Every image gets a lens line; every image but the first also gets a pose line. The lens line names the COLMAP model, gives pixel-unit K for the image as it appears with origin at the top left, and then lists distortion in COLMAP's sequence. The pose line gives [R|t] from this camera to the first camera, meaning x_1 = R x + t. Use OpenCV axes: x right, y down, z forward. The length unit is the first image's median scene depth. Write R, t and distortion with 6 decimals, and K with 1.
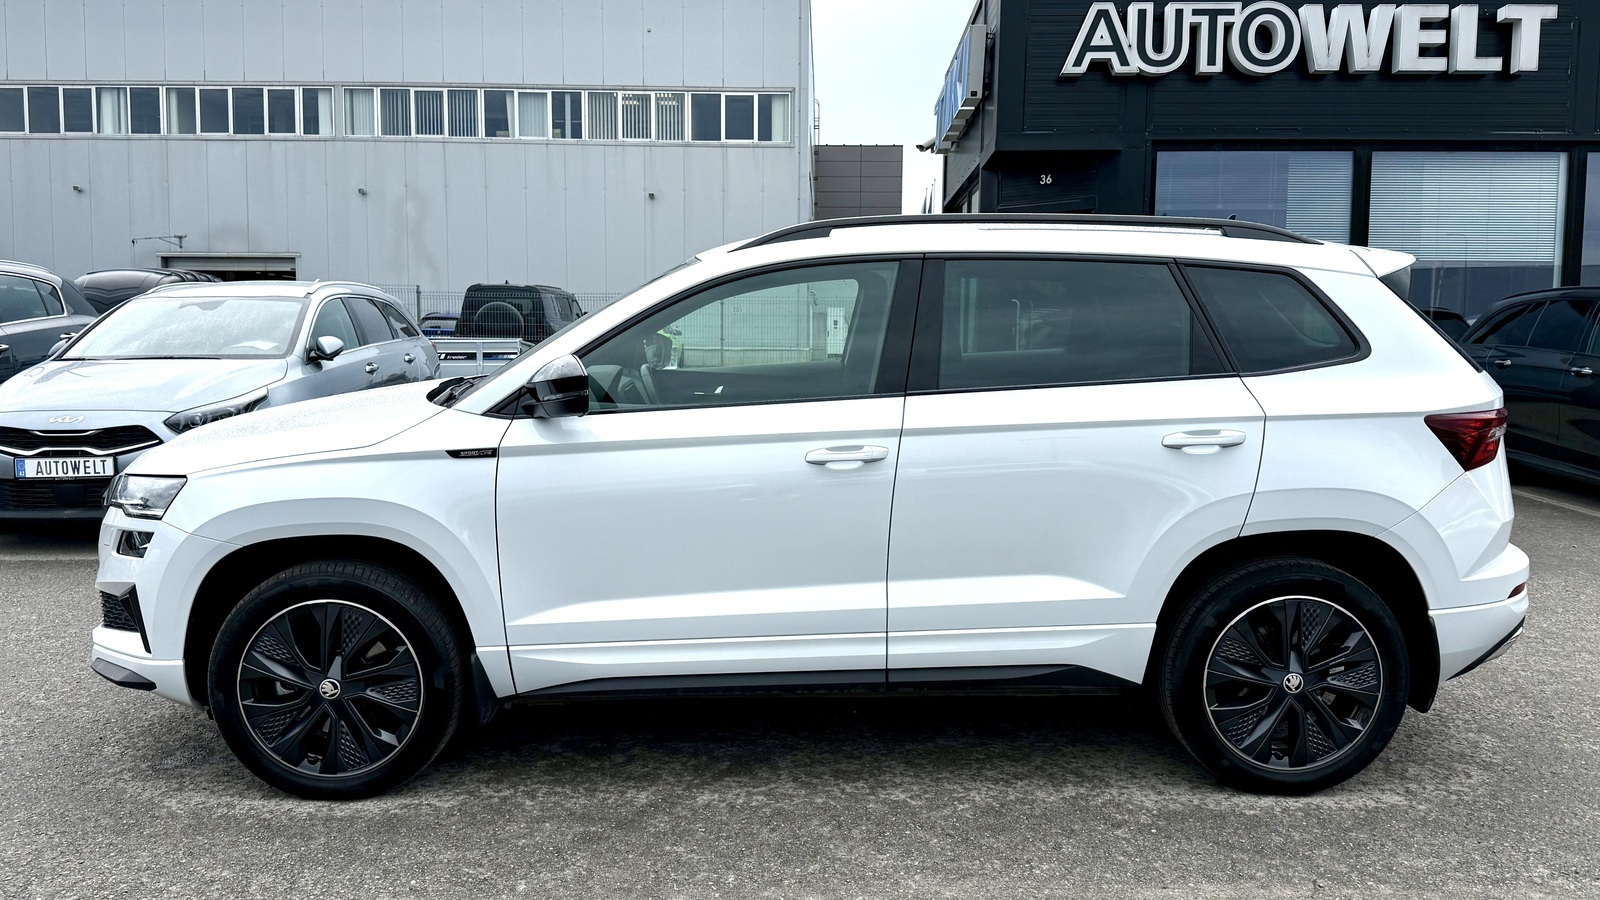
lens RADIAL K [[1331.7, 0, 850.8], [0, 1331.7, 442.8], [0, 0, 1]] dist [0.106856, -0.199836]
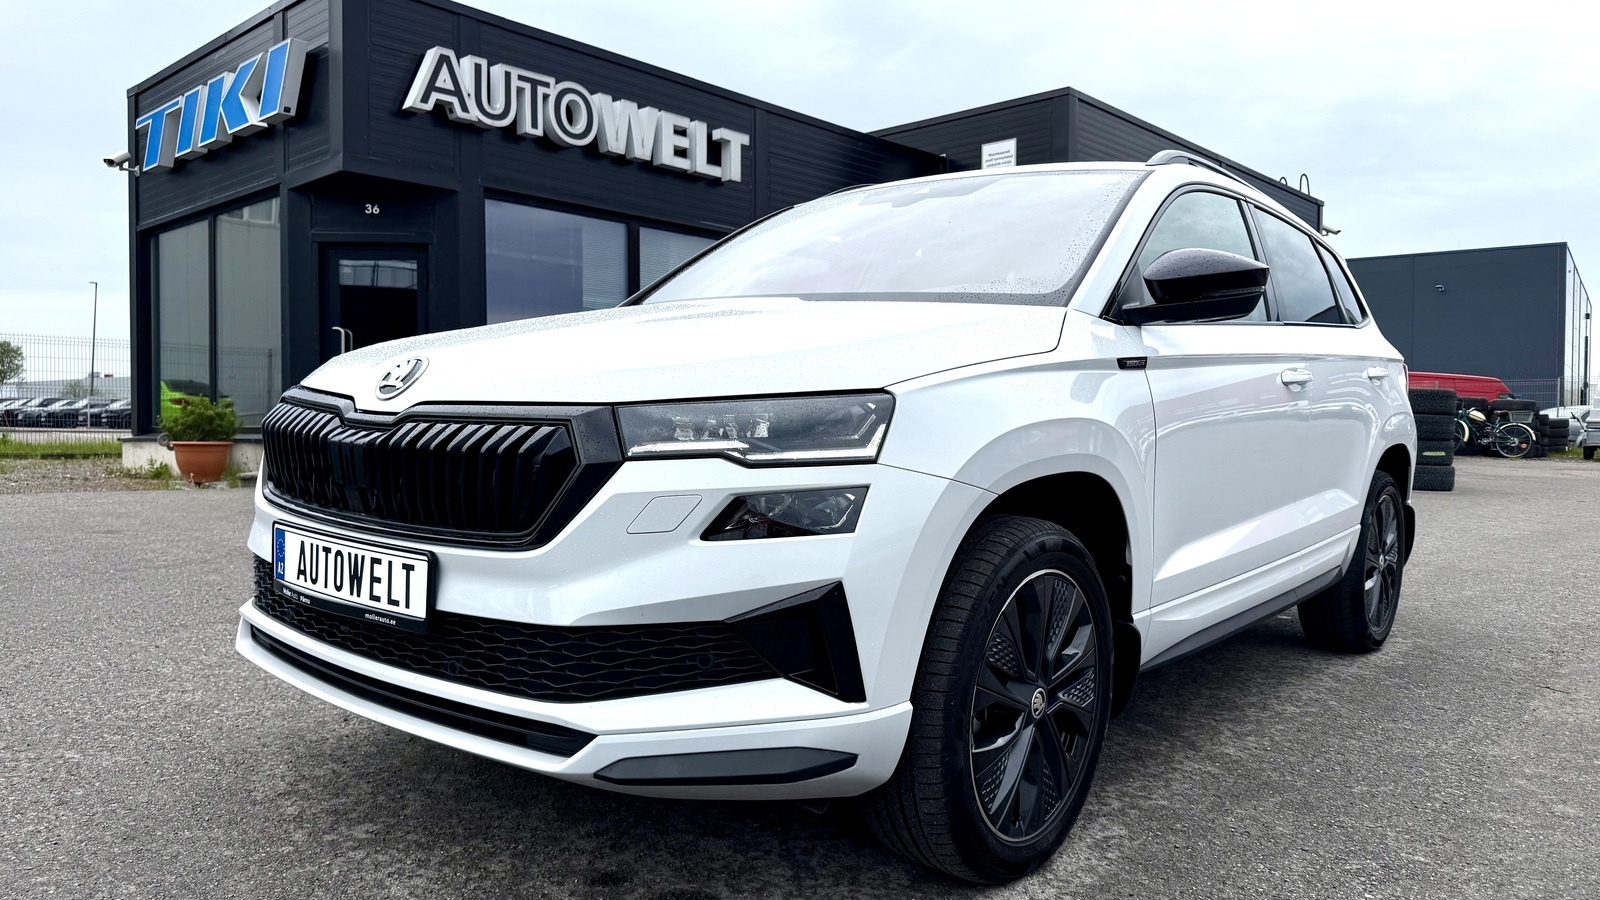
lens RADIAL K [[1138.6, 0, 800.0], [0, 1138.6, 450.0], [0, 0, 1]] dist [0.000775, 0.000669]
pose [[0.648242, -0.017461, 0.761234, -0.308741], [0.059692, 0.997826, -0.027944, 0.022287], [-0.759091, 0.063554, 0.647875, 0.246197]]
